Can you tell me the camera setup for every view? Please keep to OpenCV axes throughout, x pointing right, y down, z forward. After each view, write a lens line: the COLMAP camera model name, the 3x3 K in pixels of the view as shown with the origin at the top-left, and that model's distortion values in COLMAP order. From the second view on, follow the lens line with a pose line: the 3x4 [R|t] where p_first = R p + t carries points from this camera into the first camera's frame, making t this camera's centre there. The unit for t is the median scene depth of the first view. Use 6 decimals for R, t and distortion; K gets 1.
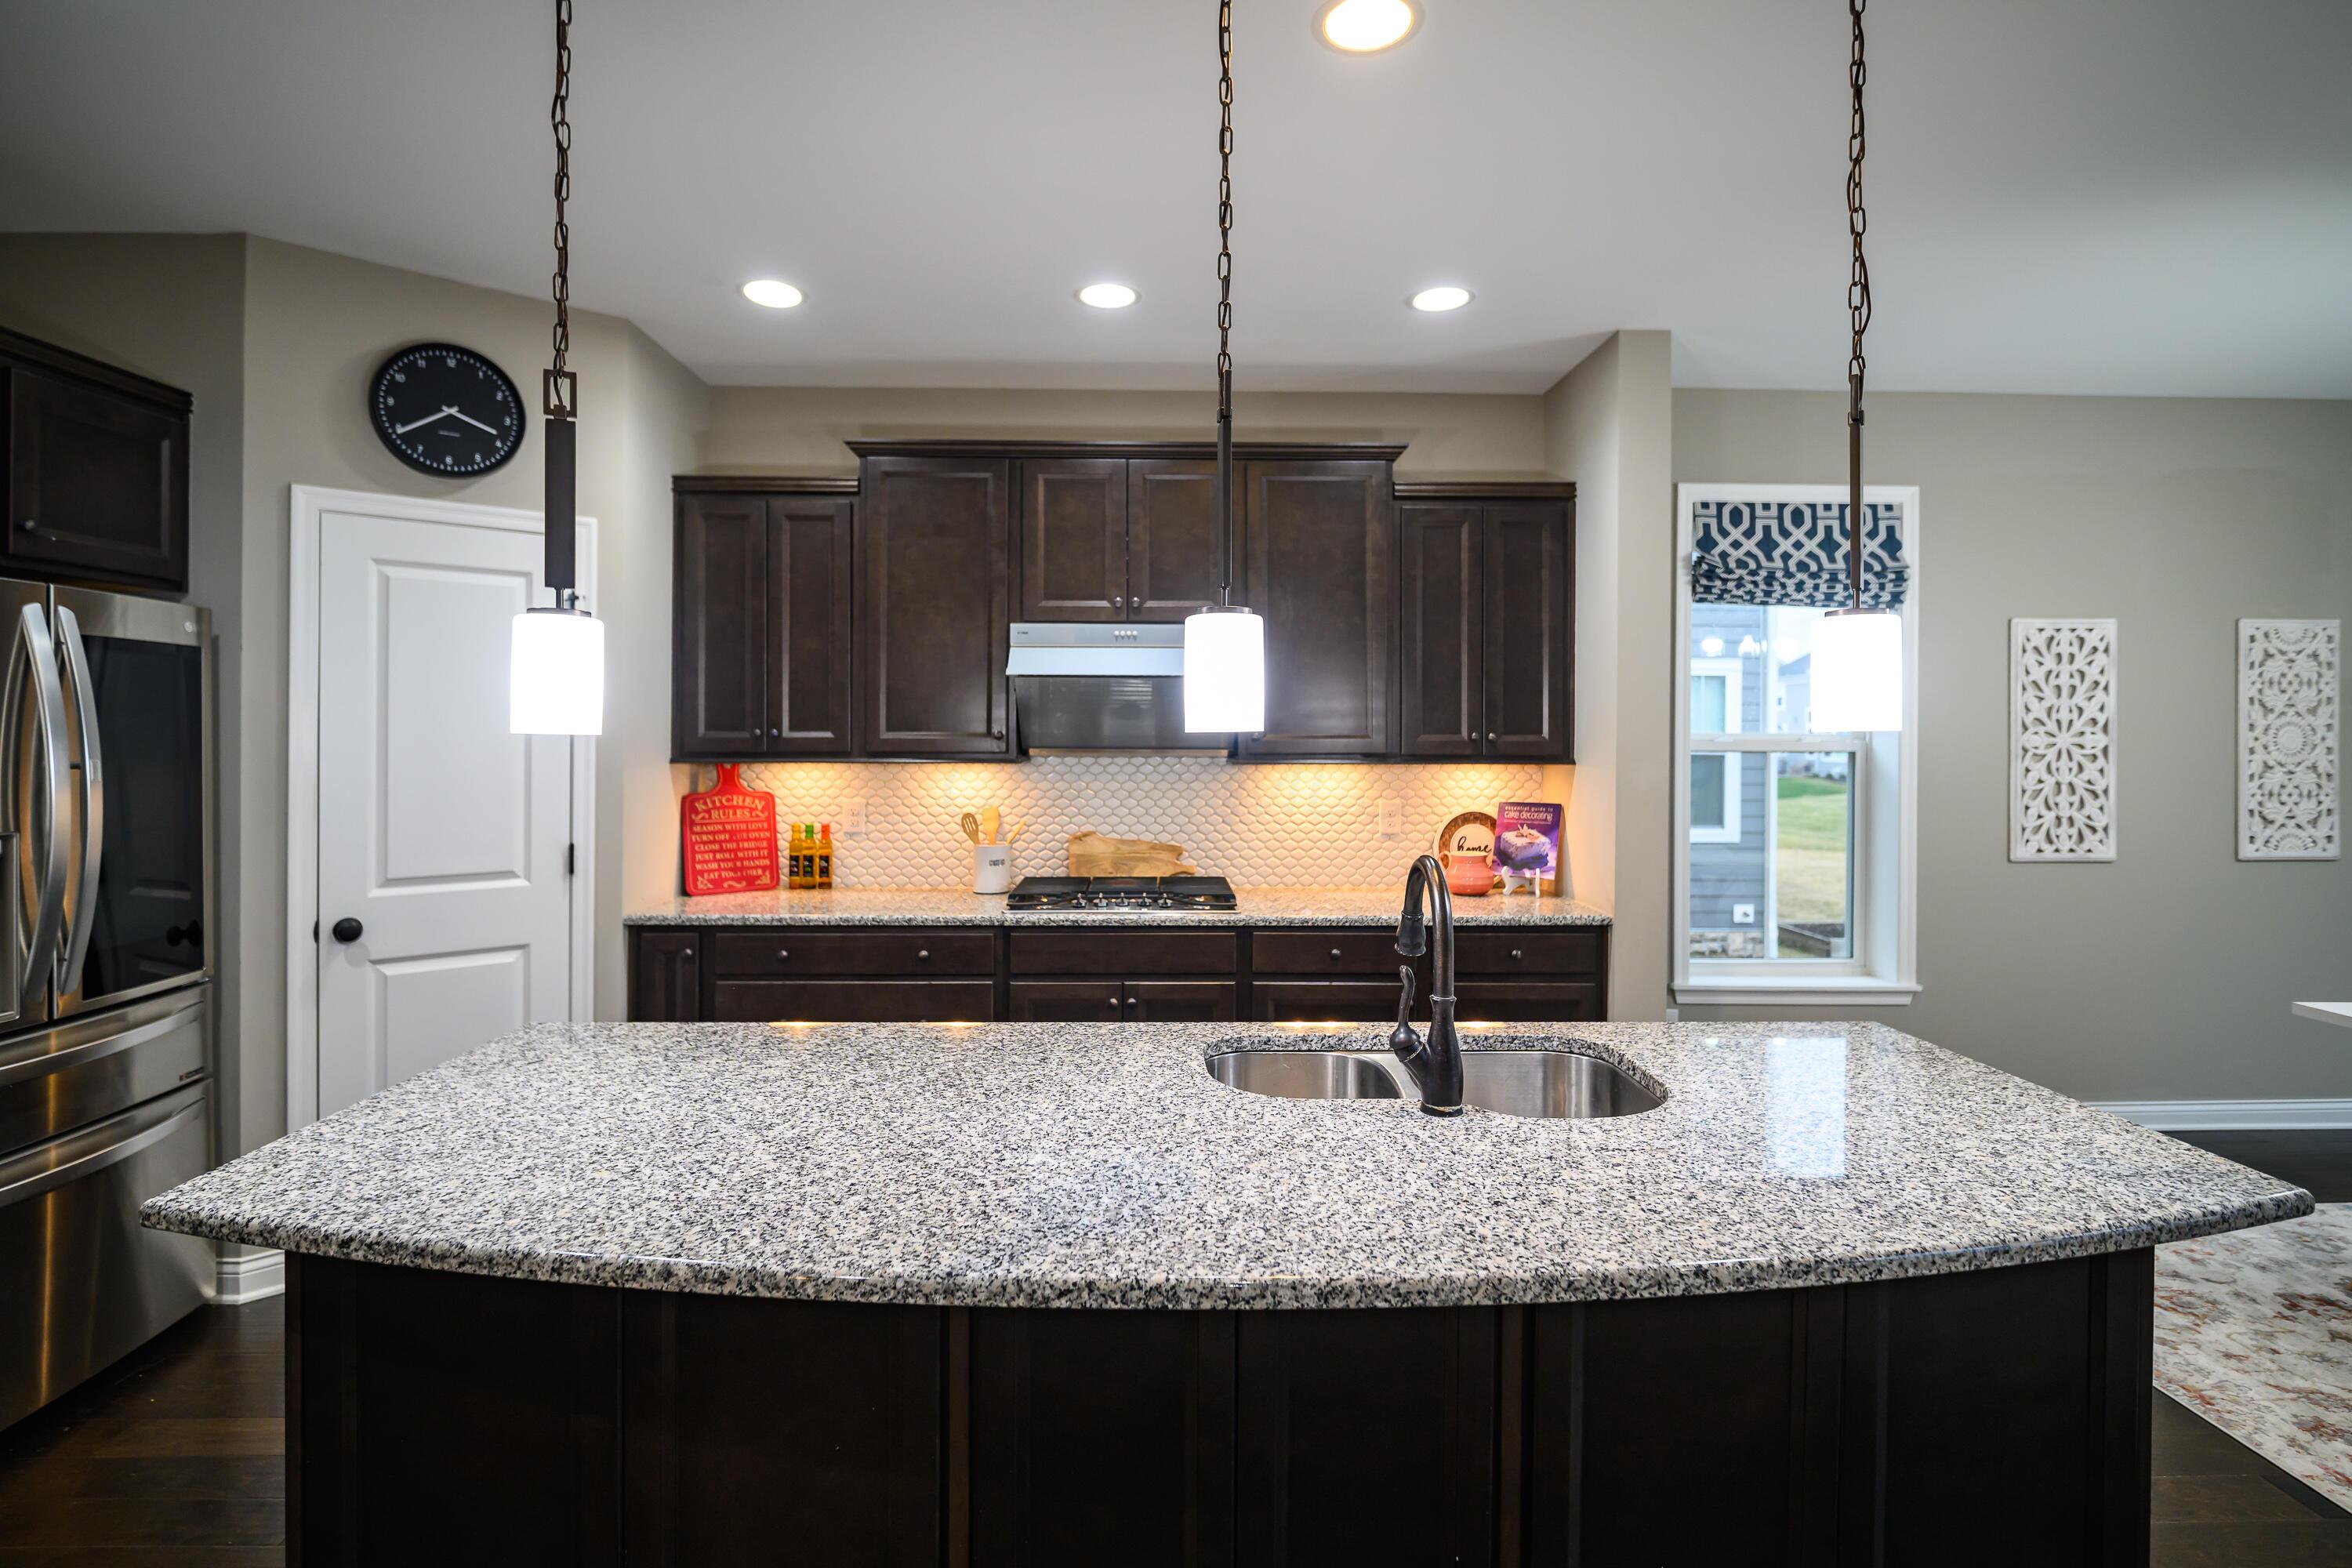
lens RADIAL K [[1144.4, 0, 1162.7], [0, 1144.4, 726.1], [0, 0, 1]] dist [-0.004920, -0.005039]
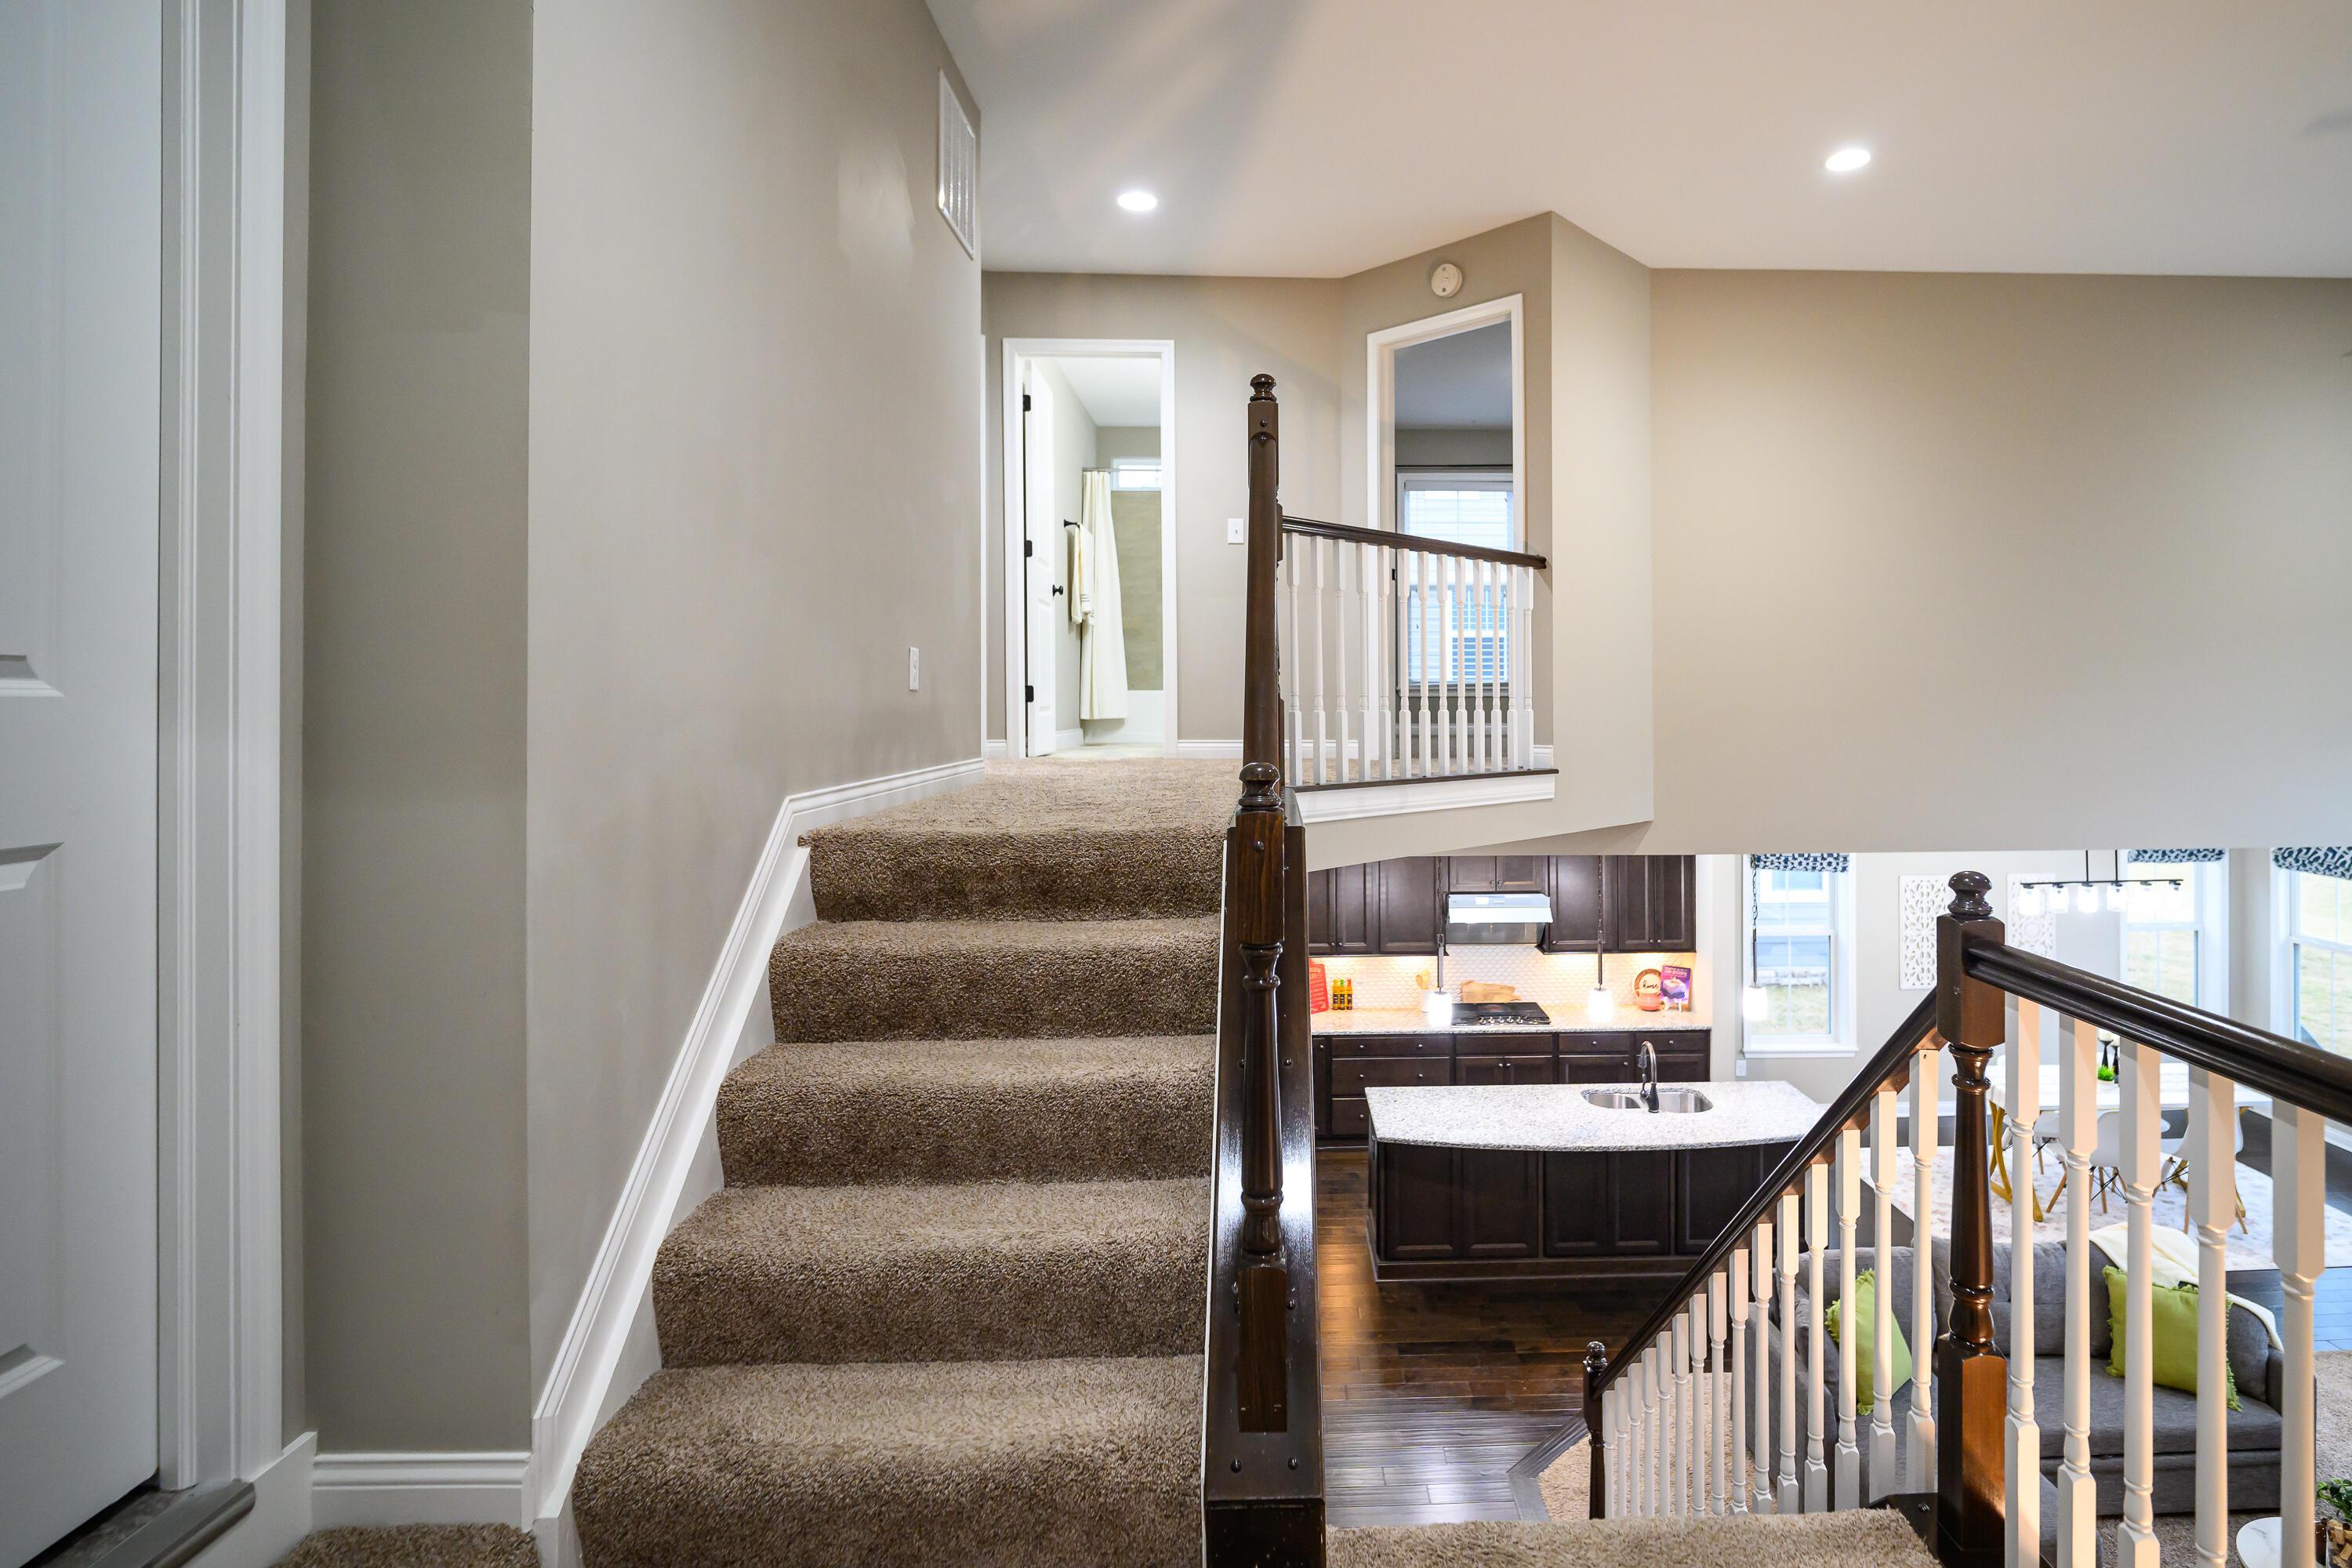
lens RADIAL K [[1181.3, 0, 1311.7], [0, 1181.3, 700.4], [0, 0, 1]] dist [-0.011880, -0.003395]
pose [[0.999913, -0.008468, 0.010097, -0.396304], [0.008546, 0.999934, -0.007677, -0.435306], [-0.010031, 0.007763, 0.999920, -1.257043]]
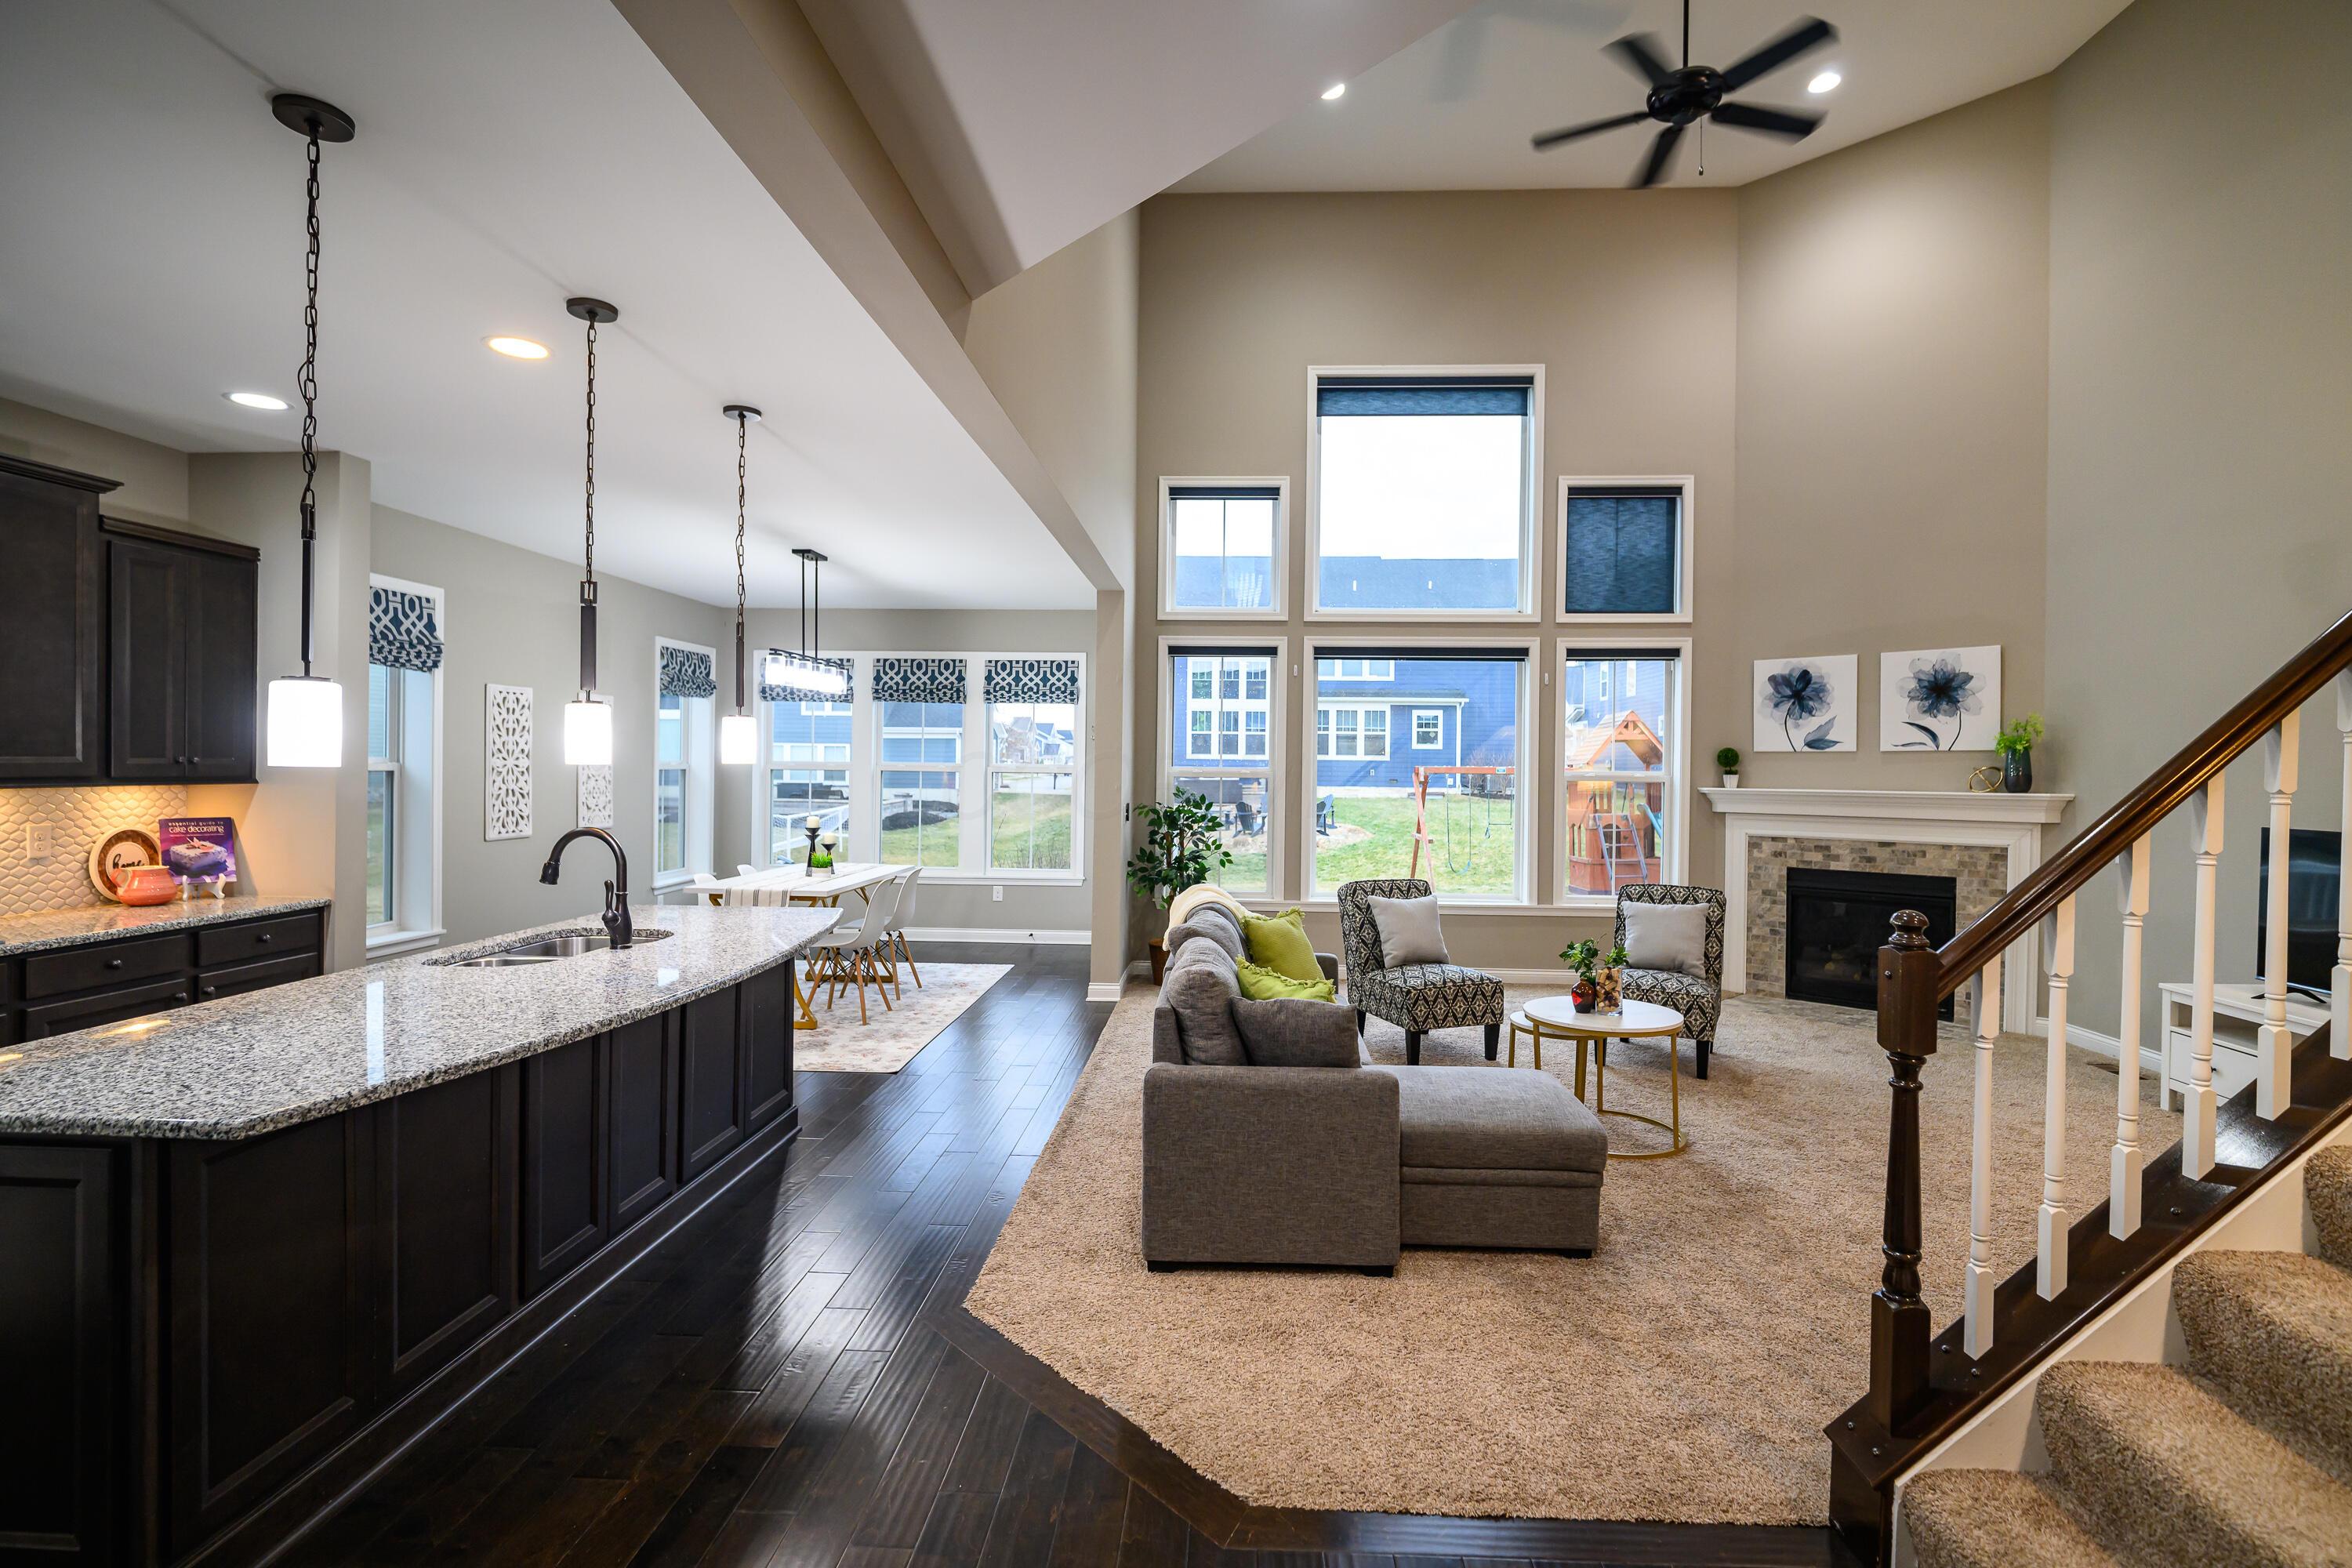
lens RADIAL K [[1100.7, 0, 1182.9], [0, 1100.7, 777.3], [0, 0, 1]] dist [-0.010295, -0.002792]
pose [[0.075530, -0.013693, 0.997050, -0.695572], [-0.012875, 0.999809, 0.014706, -0.001740], [-0.997060, -0.013948, 0.075339, -0.055953]]
